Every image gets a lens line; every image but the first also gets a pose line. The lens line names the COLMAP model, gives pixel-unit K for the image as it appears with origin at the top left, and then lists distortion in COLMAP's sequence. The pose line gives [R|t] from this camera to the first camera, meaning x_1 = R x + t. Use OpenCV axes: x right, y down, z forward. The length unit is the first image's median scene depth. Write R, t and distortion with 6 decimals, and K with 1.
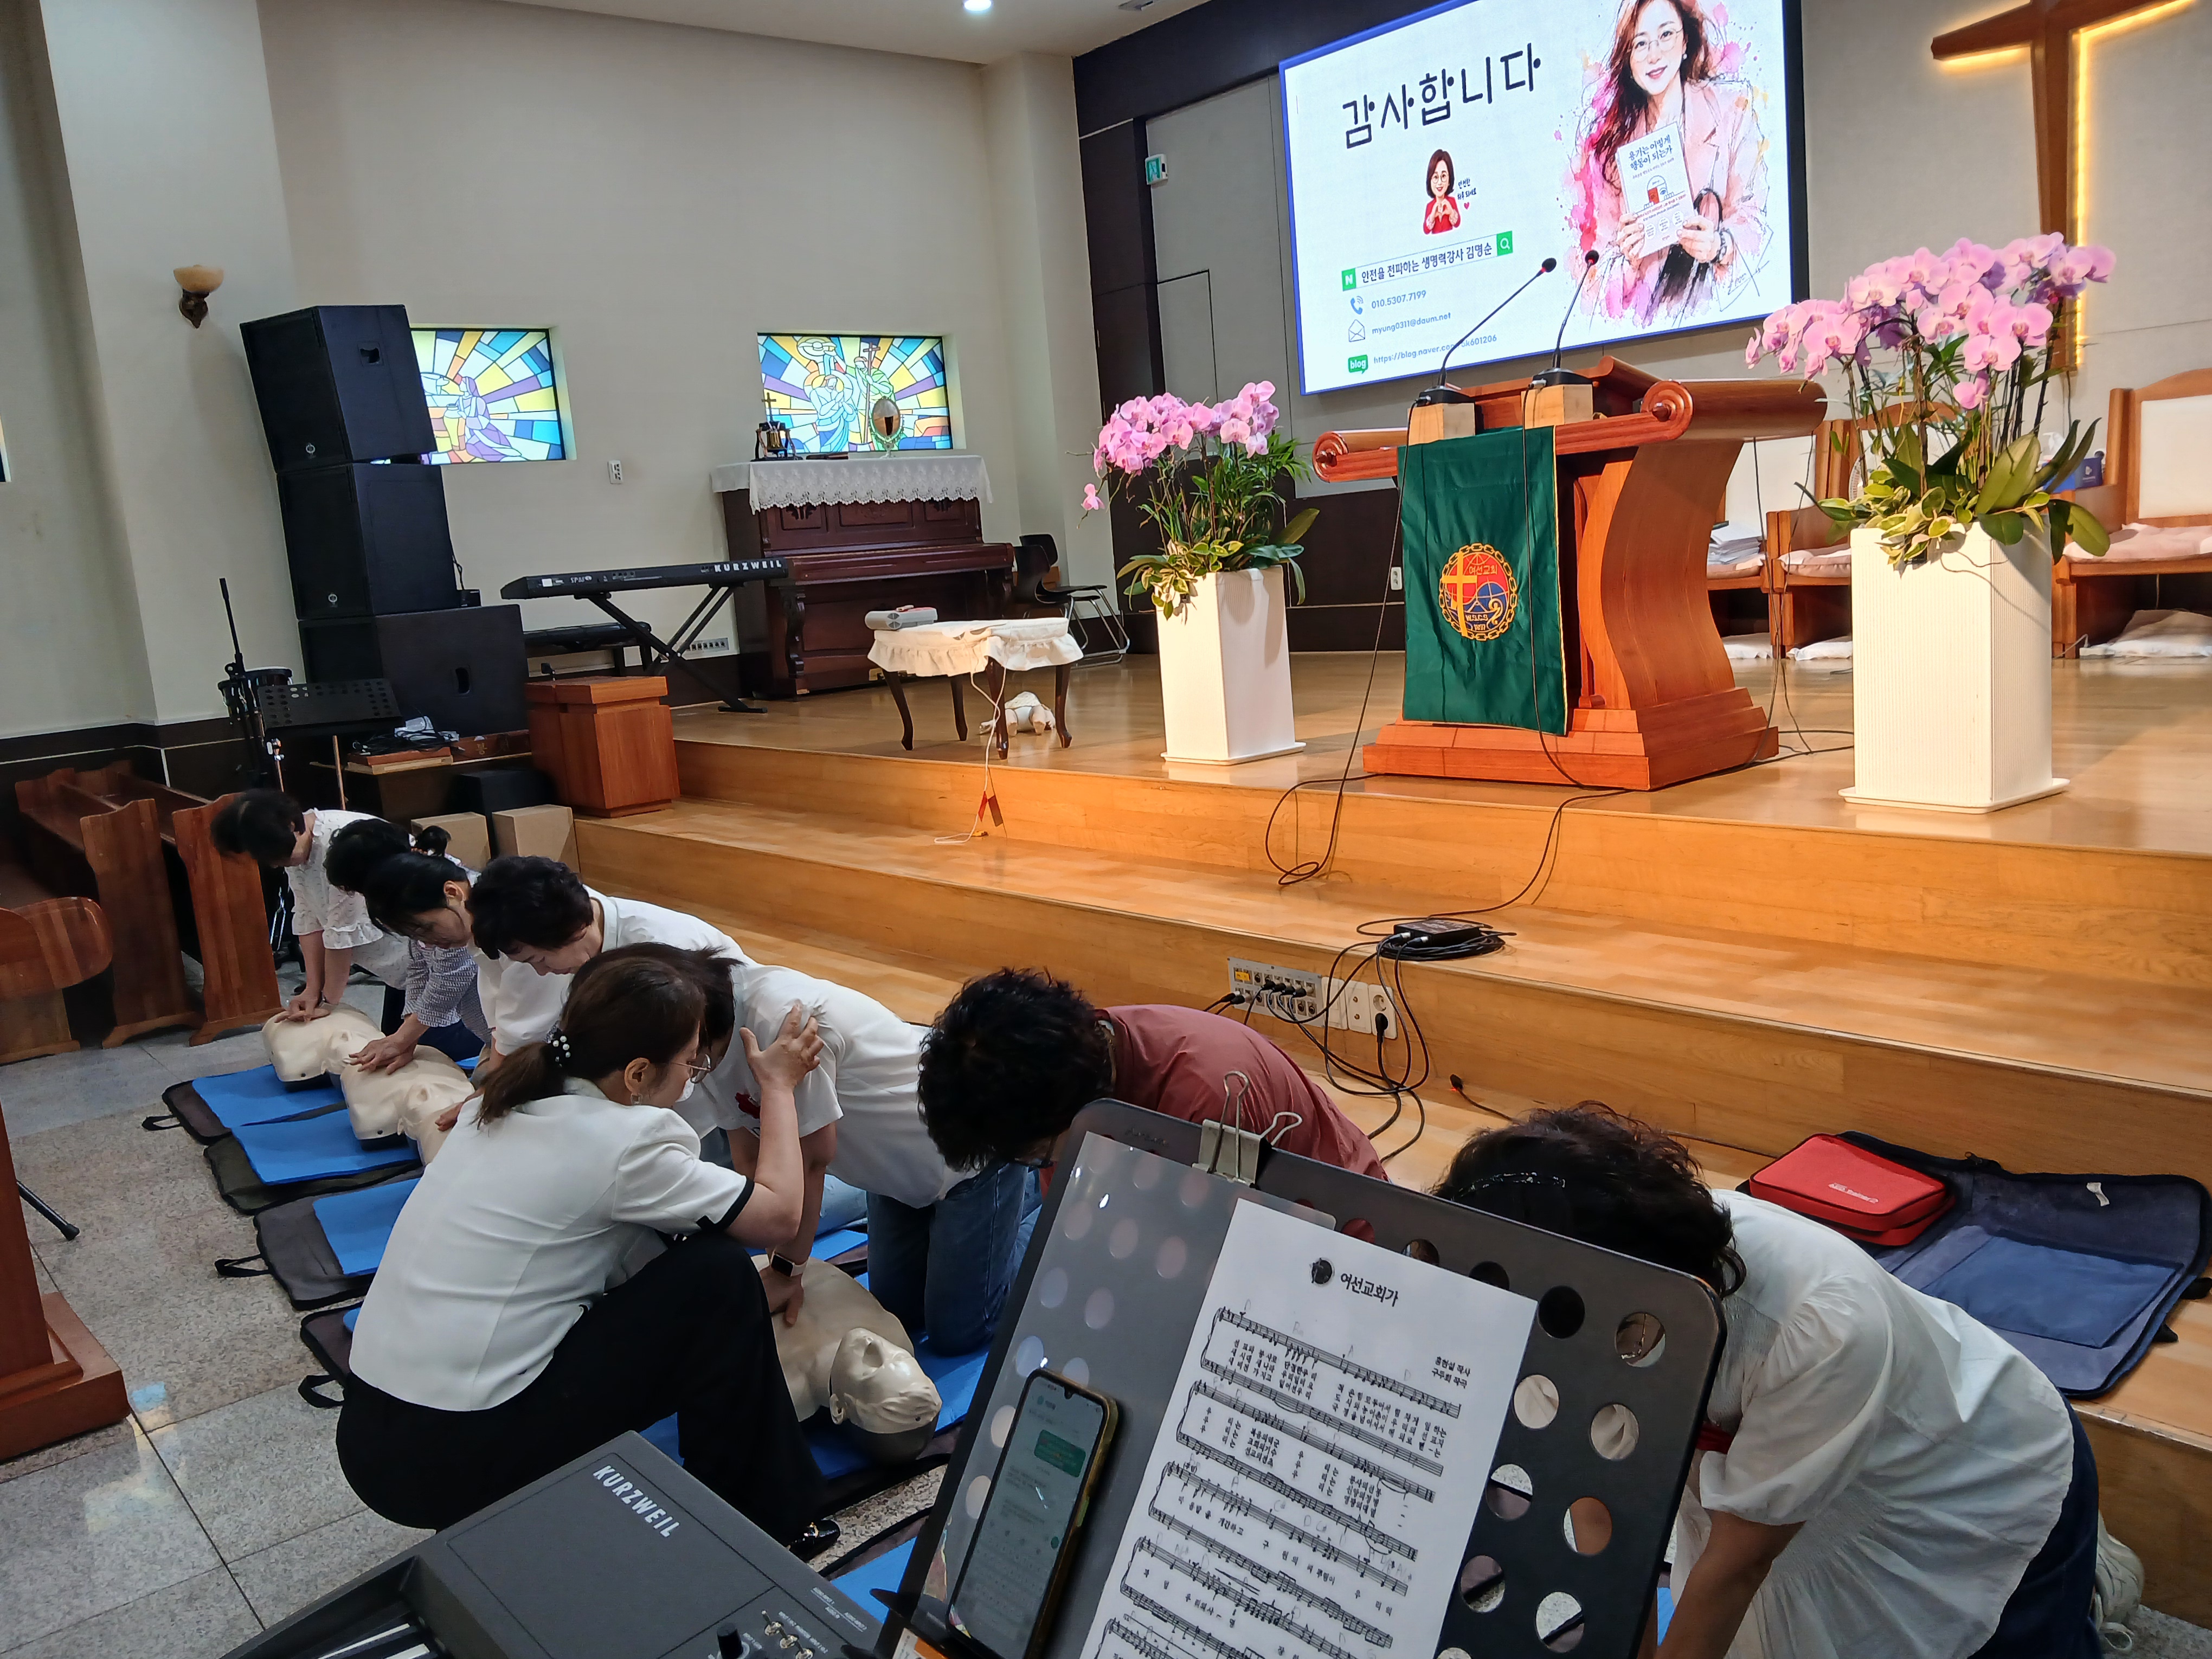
lens RADIAL K [[1734.1, 0, 1106.0], [0, 1734.1, 829.5], [0, 0, 1]] dist [0.112070, -0.302505]
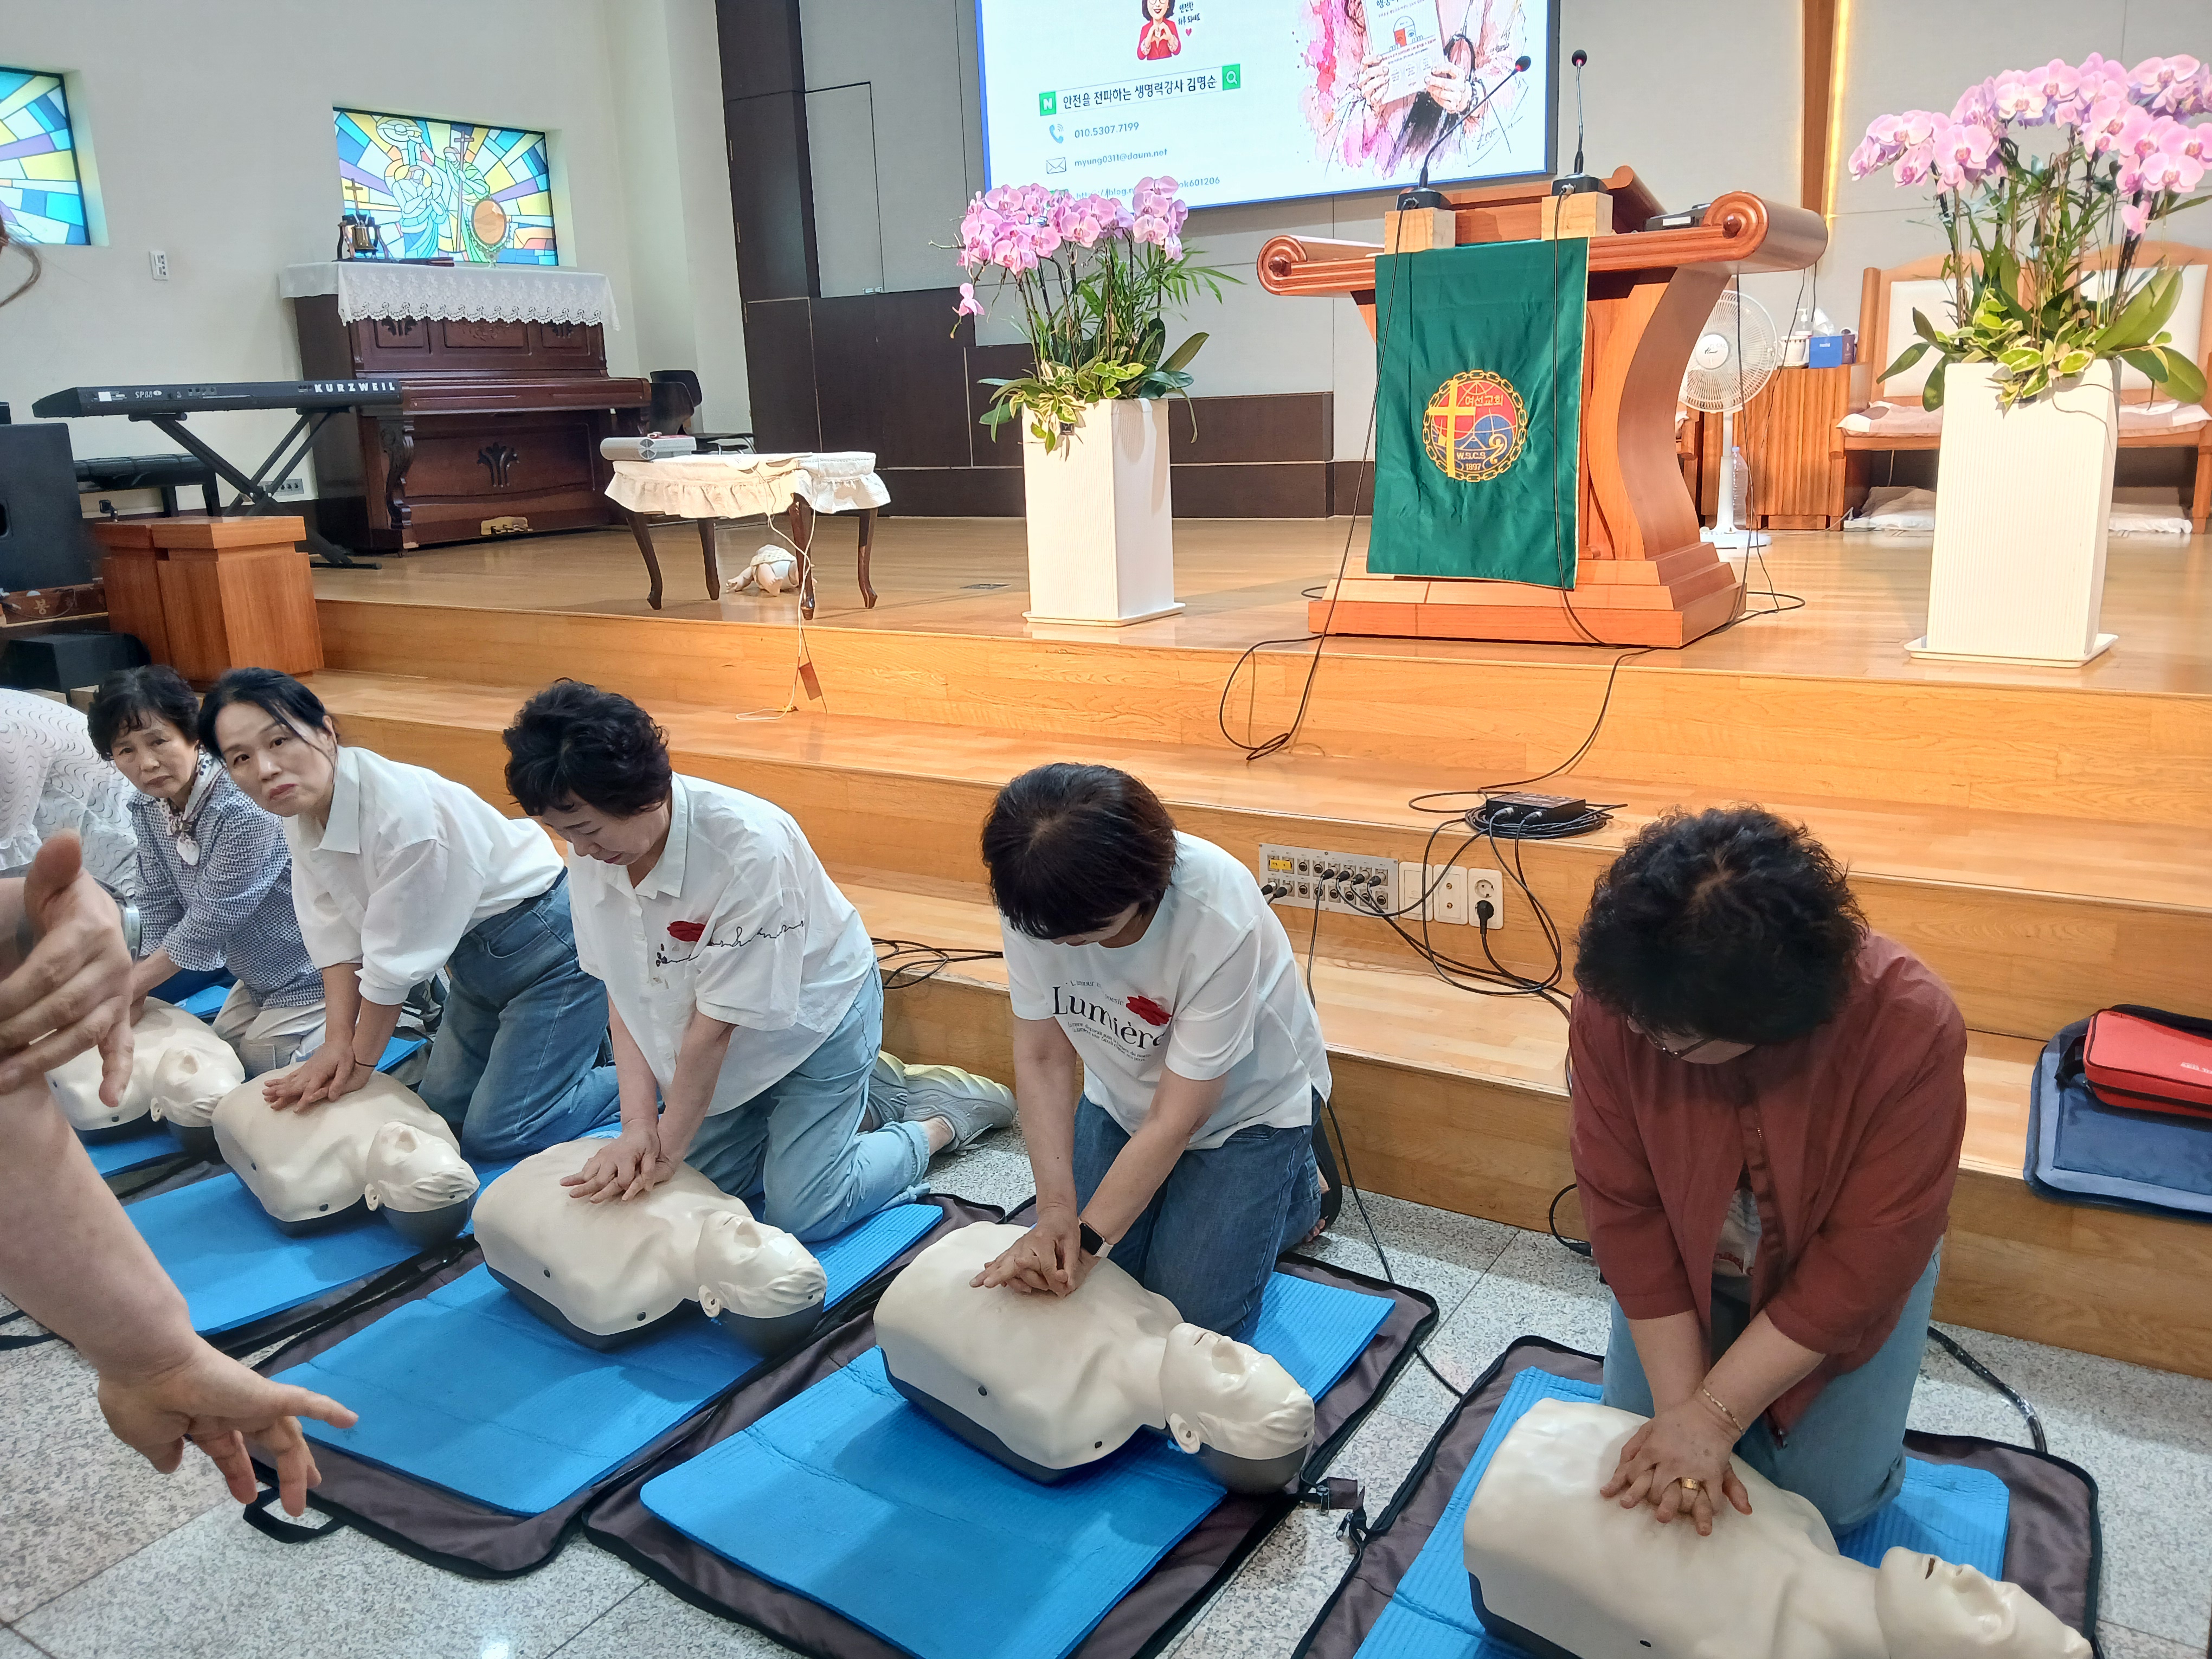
lens RADIAL K [[1773.3, 0, 1174.5], [0, 1773.3, 823.2], [0, 0, 1]] dist [0.055066, -0.139467]
pose [[0.950761, -0.027423, 0.308708, -0.128113], [0.008917, 0.998086, 0.061198, 0.005507], [-0.309796, -0.055432, 0.949186, 0.101038]]
